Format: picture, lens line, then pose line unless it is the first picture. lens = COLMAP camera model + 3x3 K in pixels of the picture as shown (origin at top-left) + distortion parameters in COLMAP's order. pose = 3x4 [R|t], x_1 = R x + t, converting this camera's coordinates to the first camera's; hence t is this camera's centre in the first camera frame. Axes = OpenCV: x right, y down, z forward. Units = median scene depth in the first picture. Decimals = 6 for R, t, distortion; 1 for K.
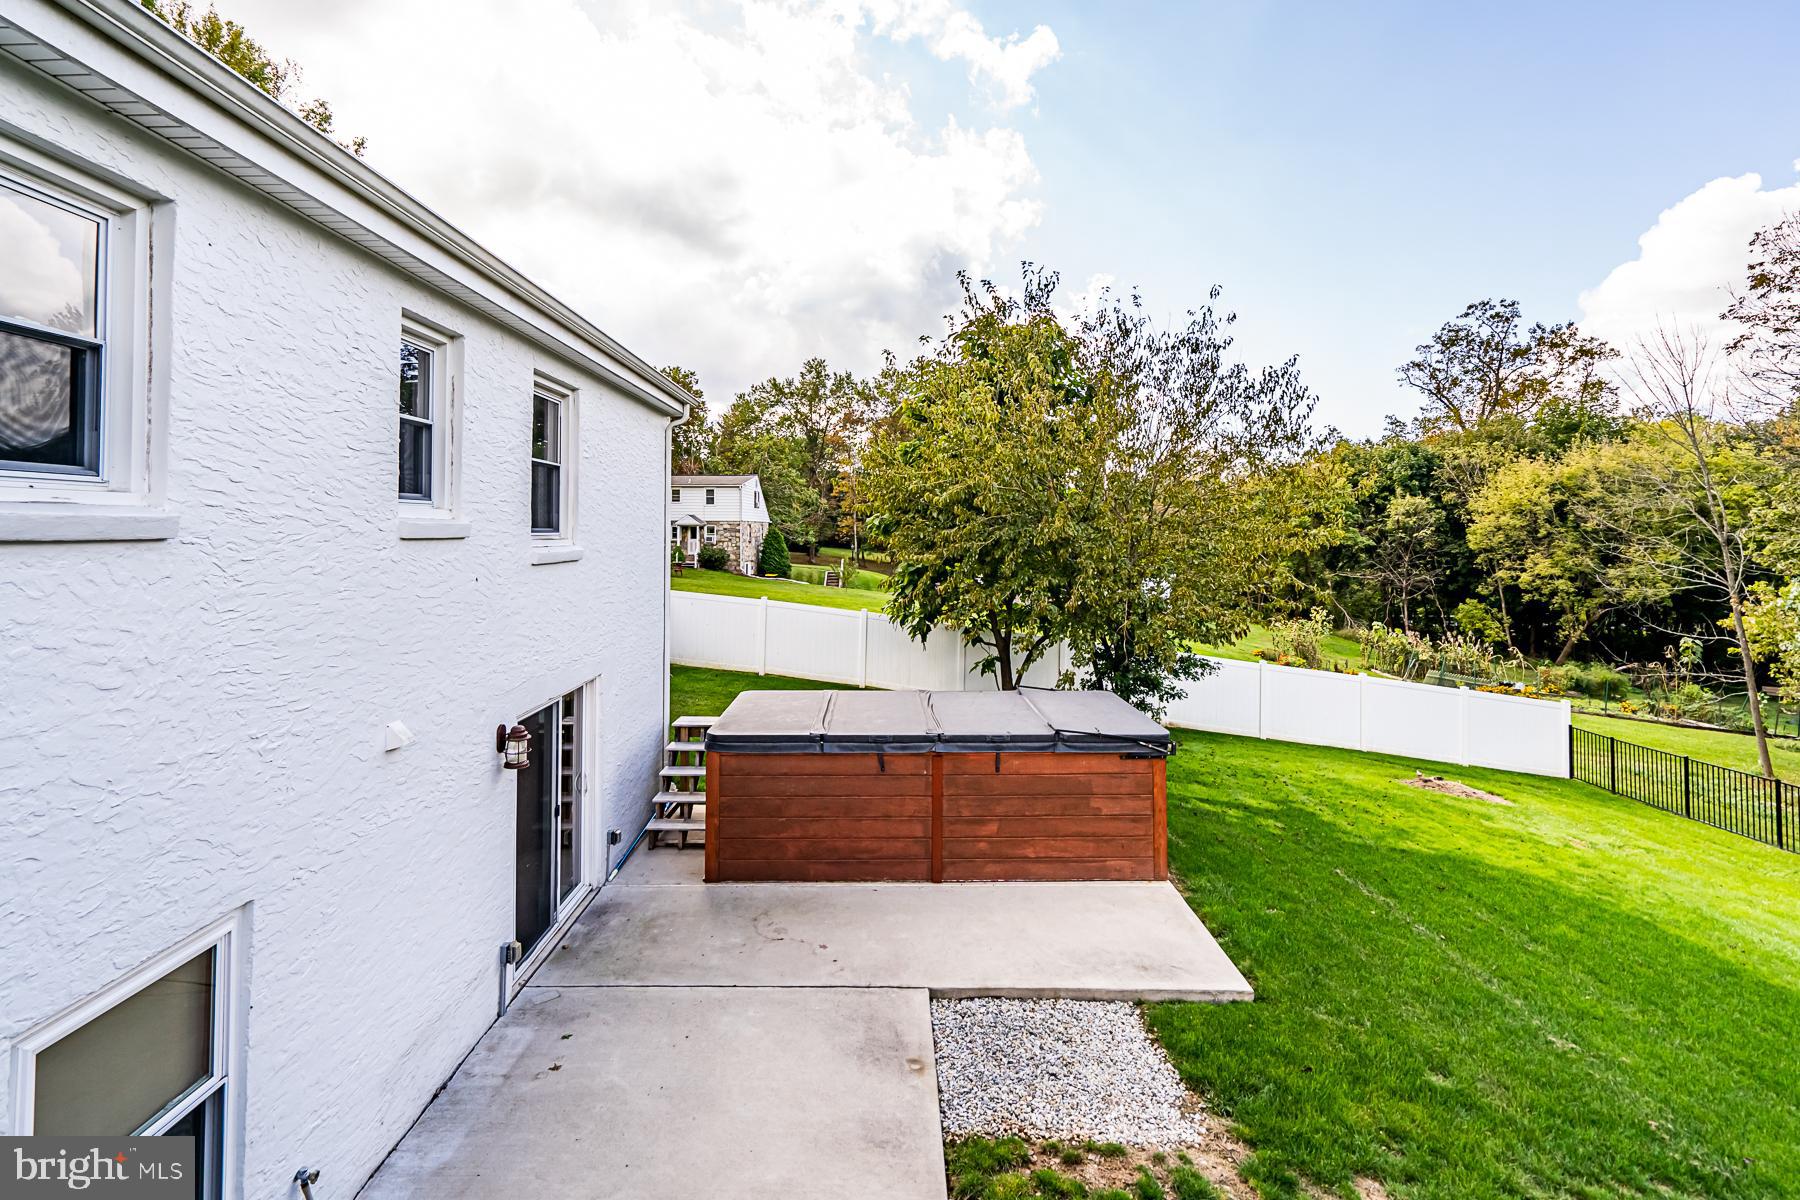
lens RADIAL K [[827.9, 0, 903.4], [0, 827.9, 512.0], [0, 0, 1]] dist [0.001115, 0.000493]
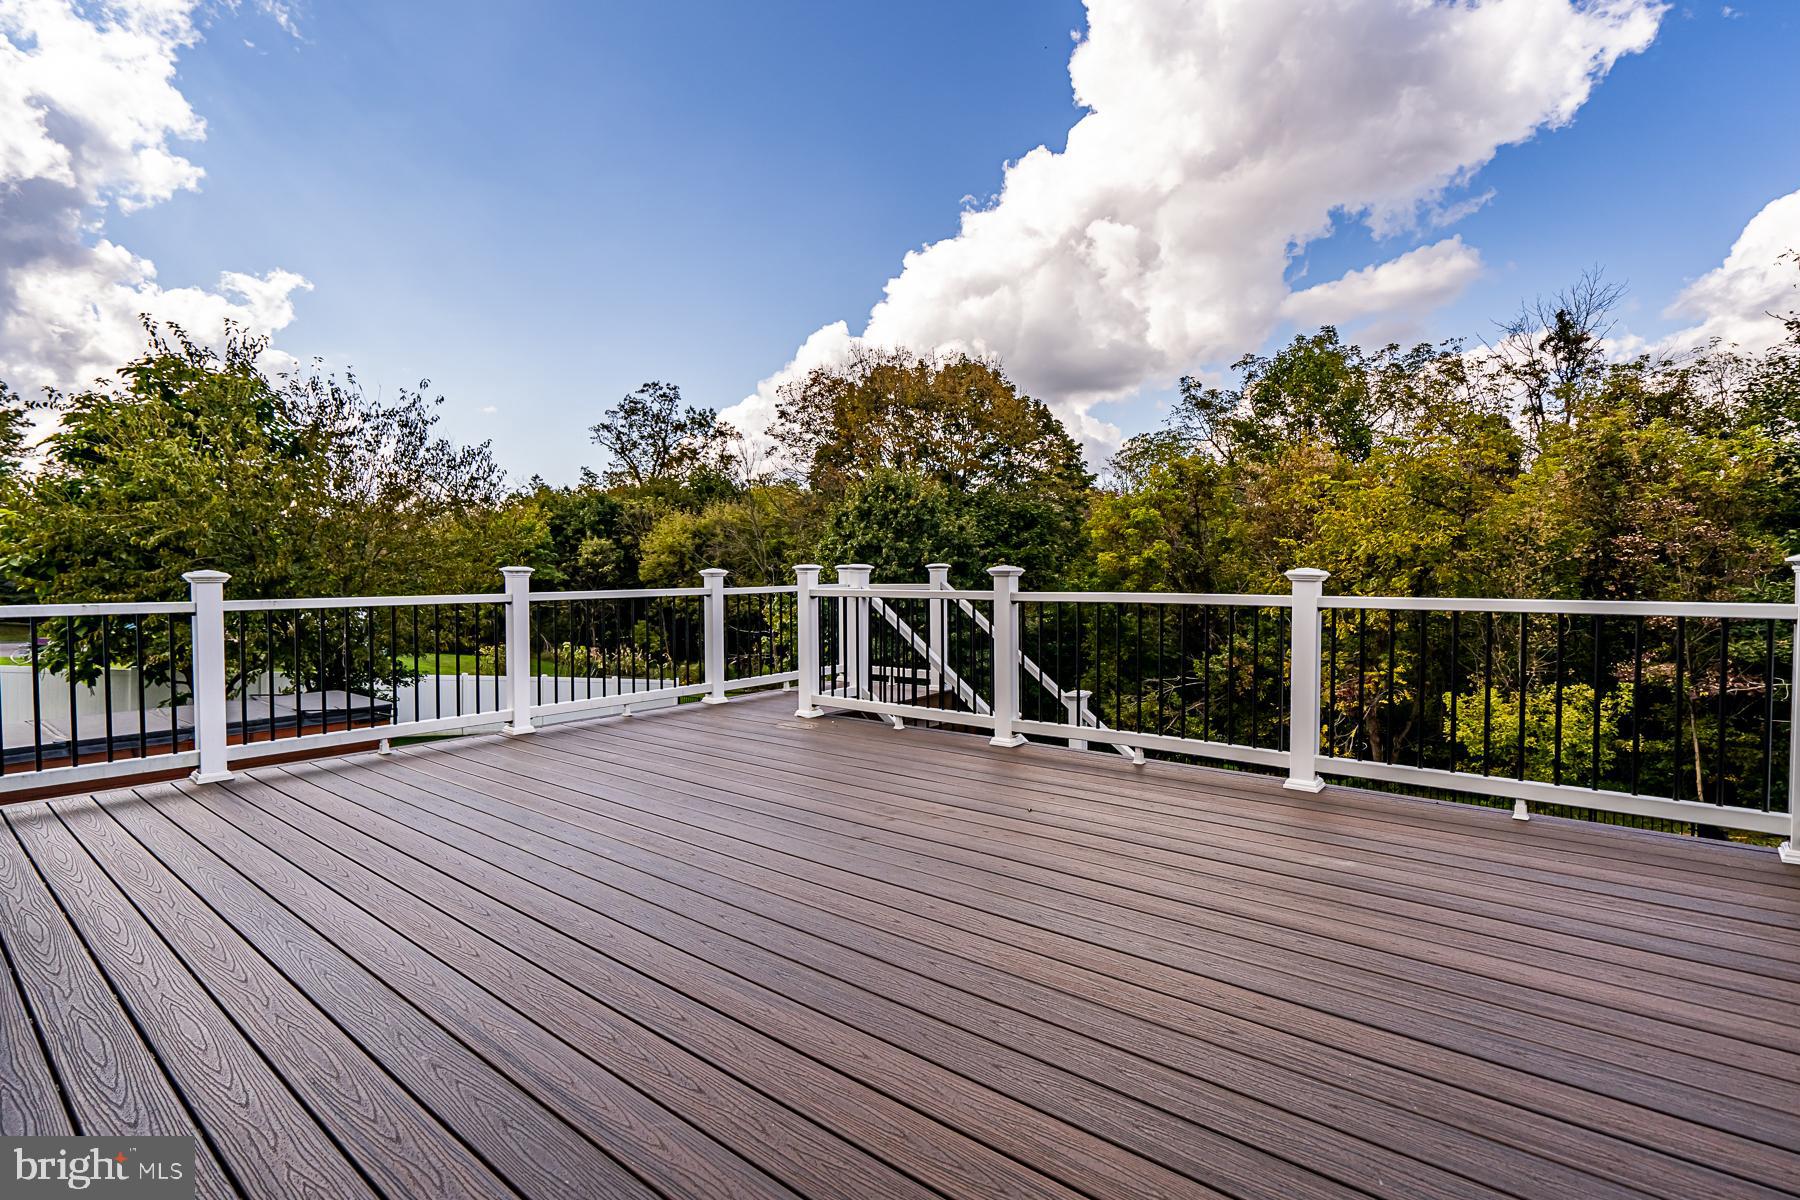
lens RADIAL K [[827.9, 0, 928.6], [0, 827.9, 567.4], [0, 0, 1]] dist [0.001115, 0.000493]
pose [[0.611546, -0.009559, 0.791151, -0.046425], [-0.008780, 0.999783, 0.018866, -0.003257], [-0.791160, -0.018484, 0.611330, -0.116881]]
